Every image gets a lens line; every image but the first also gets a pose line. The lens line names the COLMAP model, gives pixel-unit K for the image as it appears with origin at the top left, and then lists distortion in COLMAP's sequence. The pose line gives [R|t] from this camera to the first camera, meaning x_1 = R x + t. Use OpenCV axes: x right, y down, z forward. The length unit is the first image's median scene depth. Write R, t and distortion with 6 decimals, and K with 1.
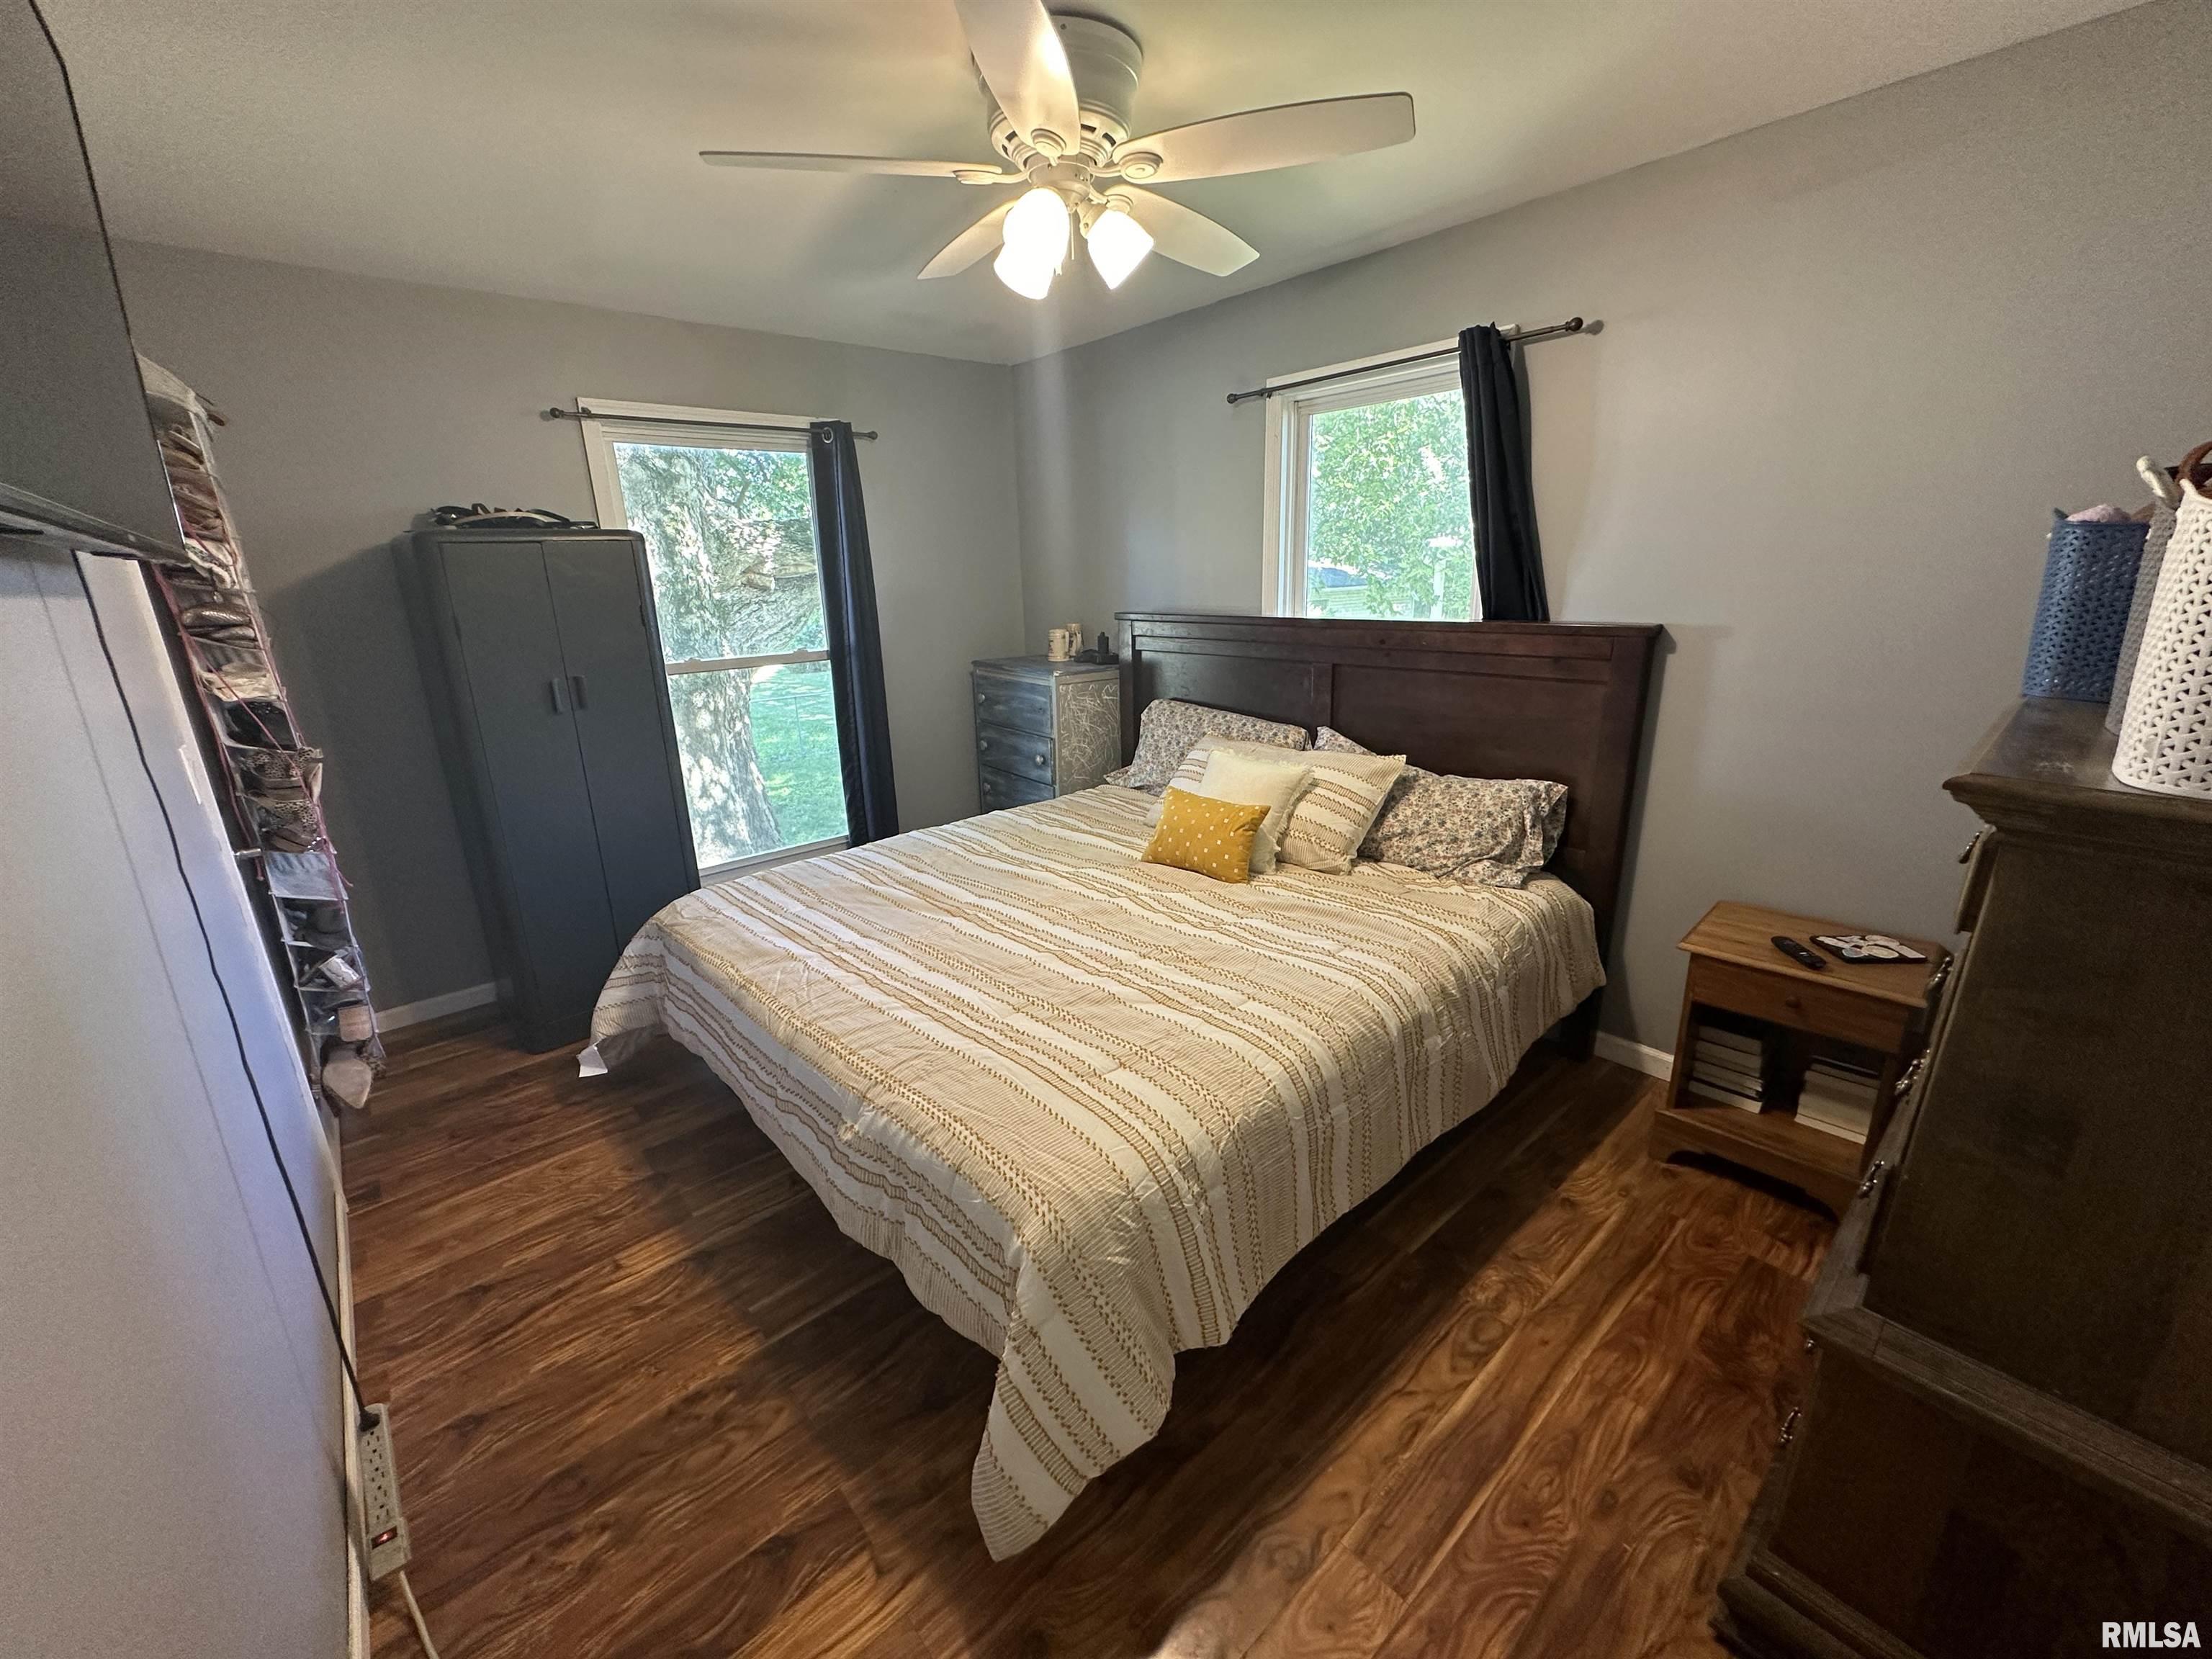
lens RADIAL K [[883.0, 0, 1100.8], [0, 883.0, 826.7], [0, 0, 1]] dist [-0.004102, 0.000346]
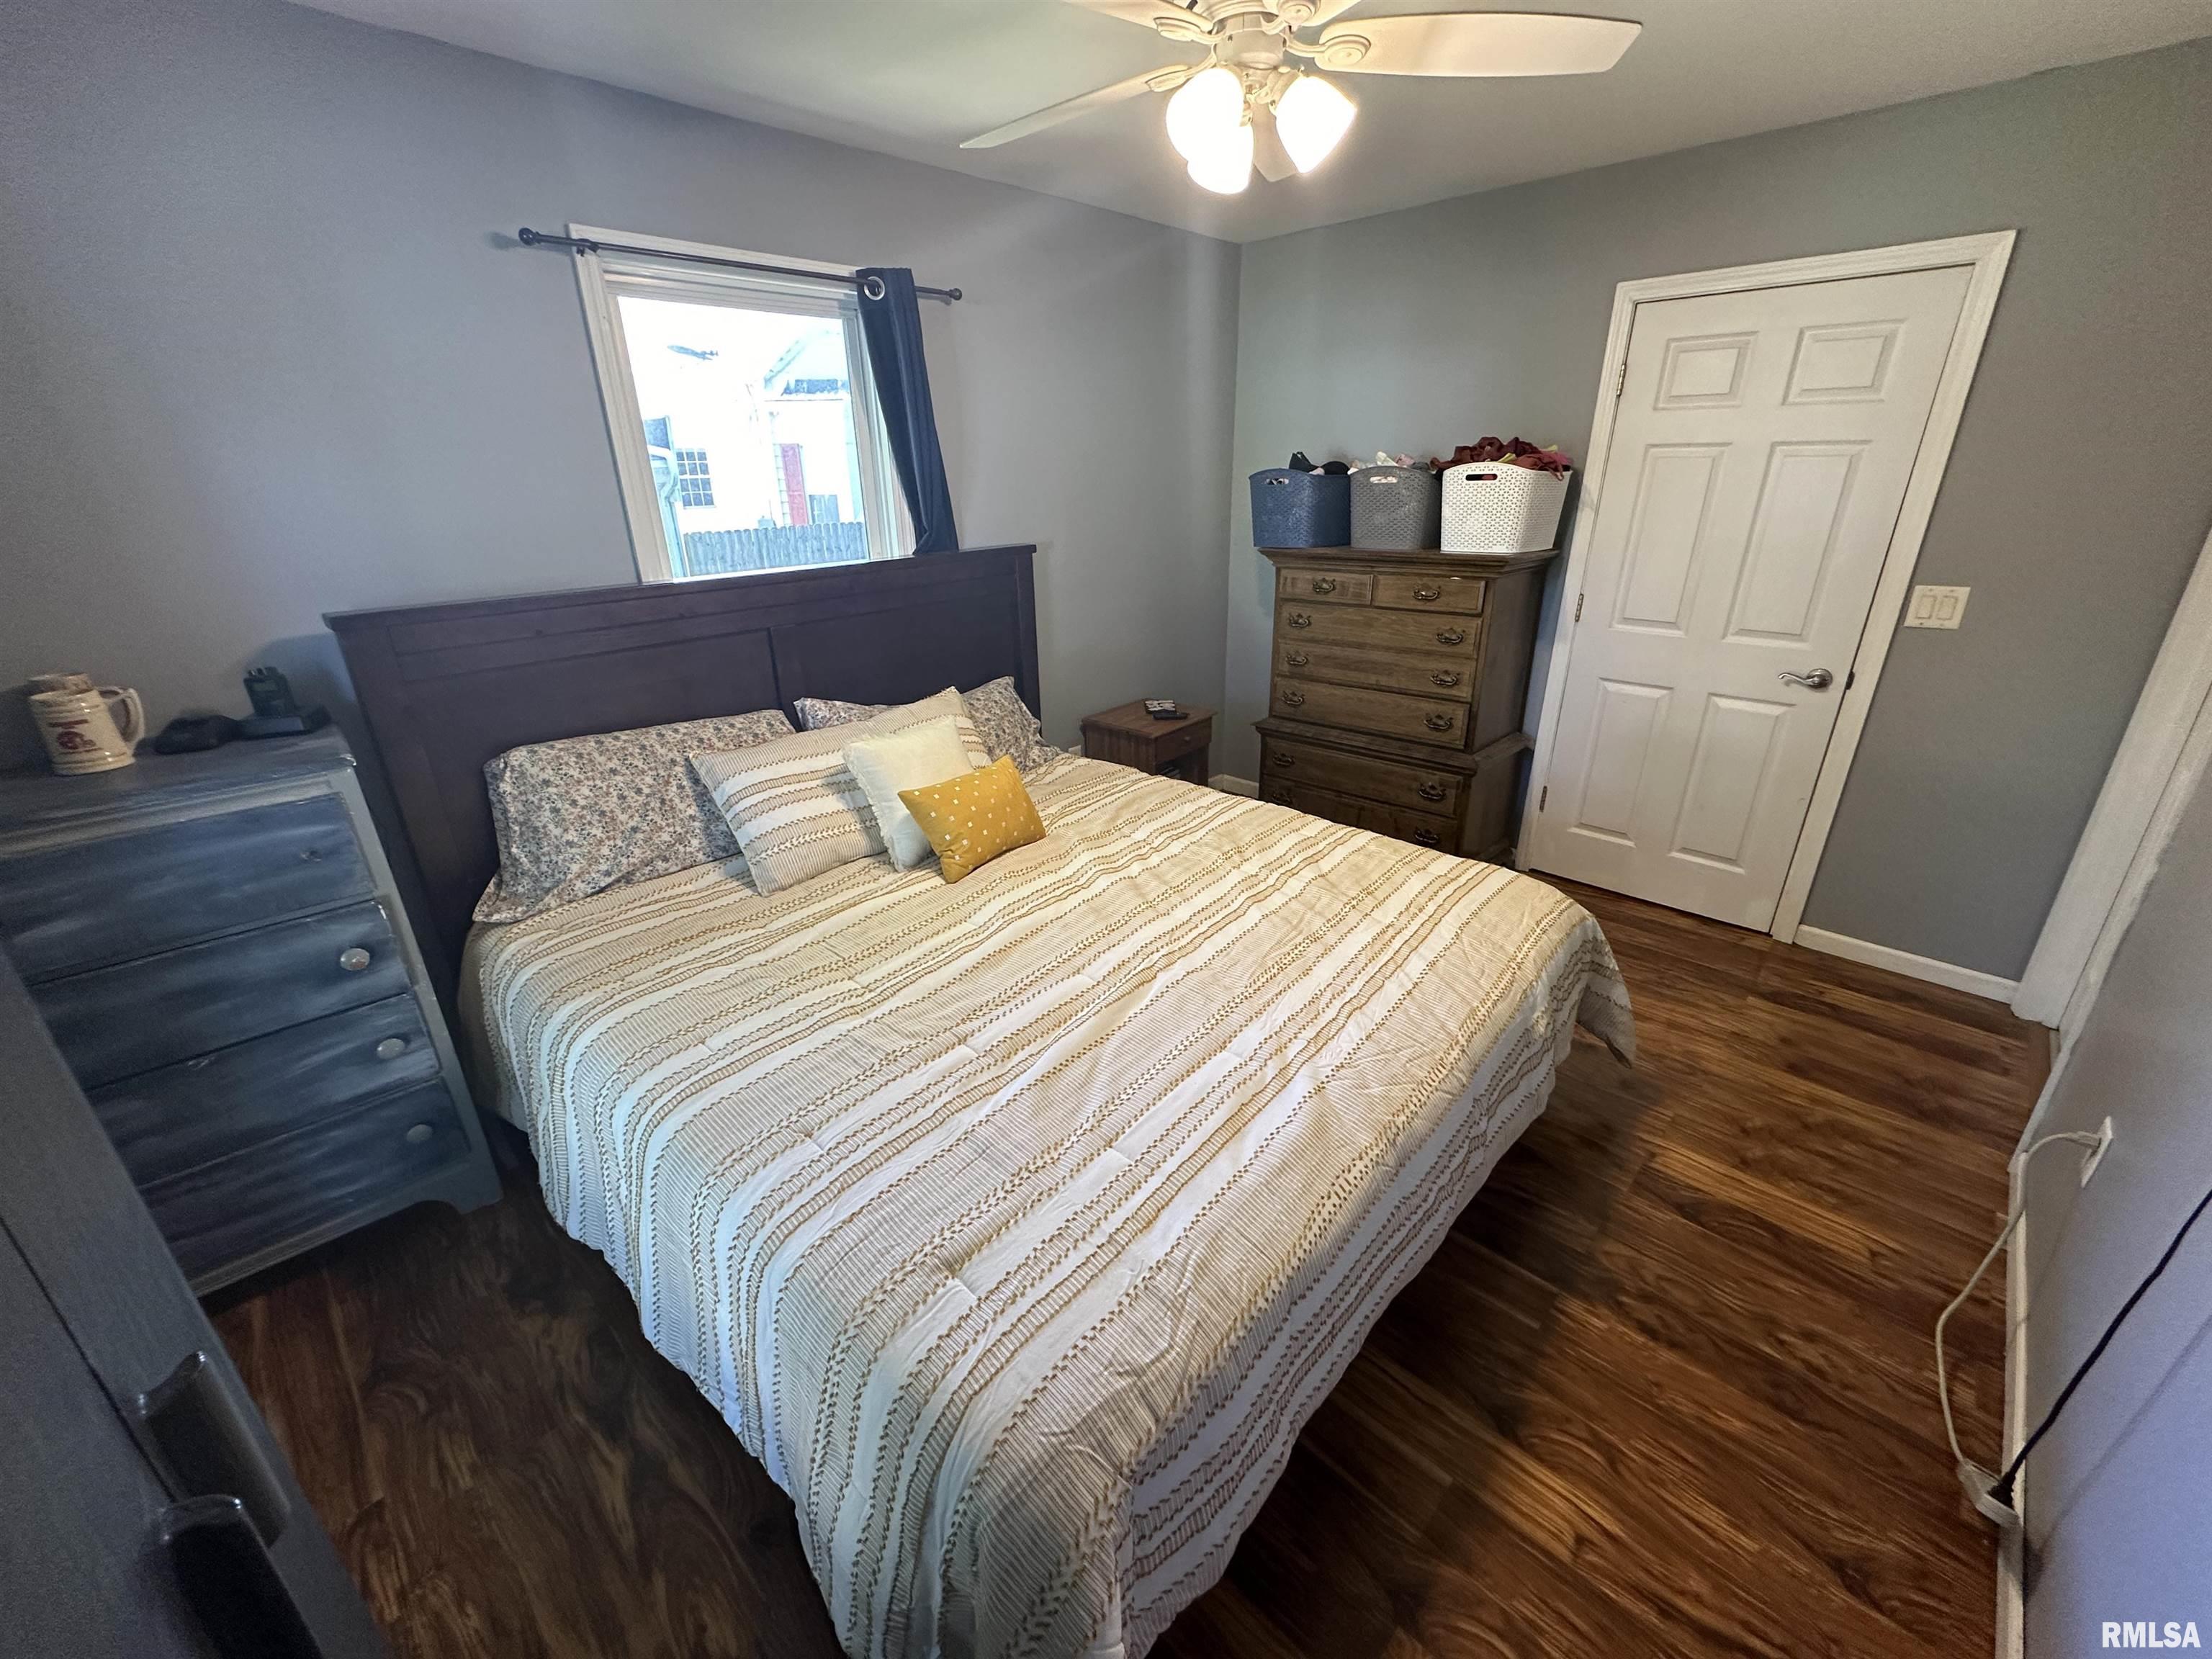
lens RADIAL K [[886.0, 0, 1102.4], [0, 886.0, 827.5], [0, 0, 1]] dist [-0.001983, -0.000284]
pose [[-0.094721, -0.344057, 0.934159, -0.834253], [0.304627, 0.883347, 0.356231, -0.297252], [-0.947750, 0.318313, 0.021138, 1.007321]]
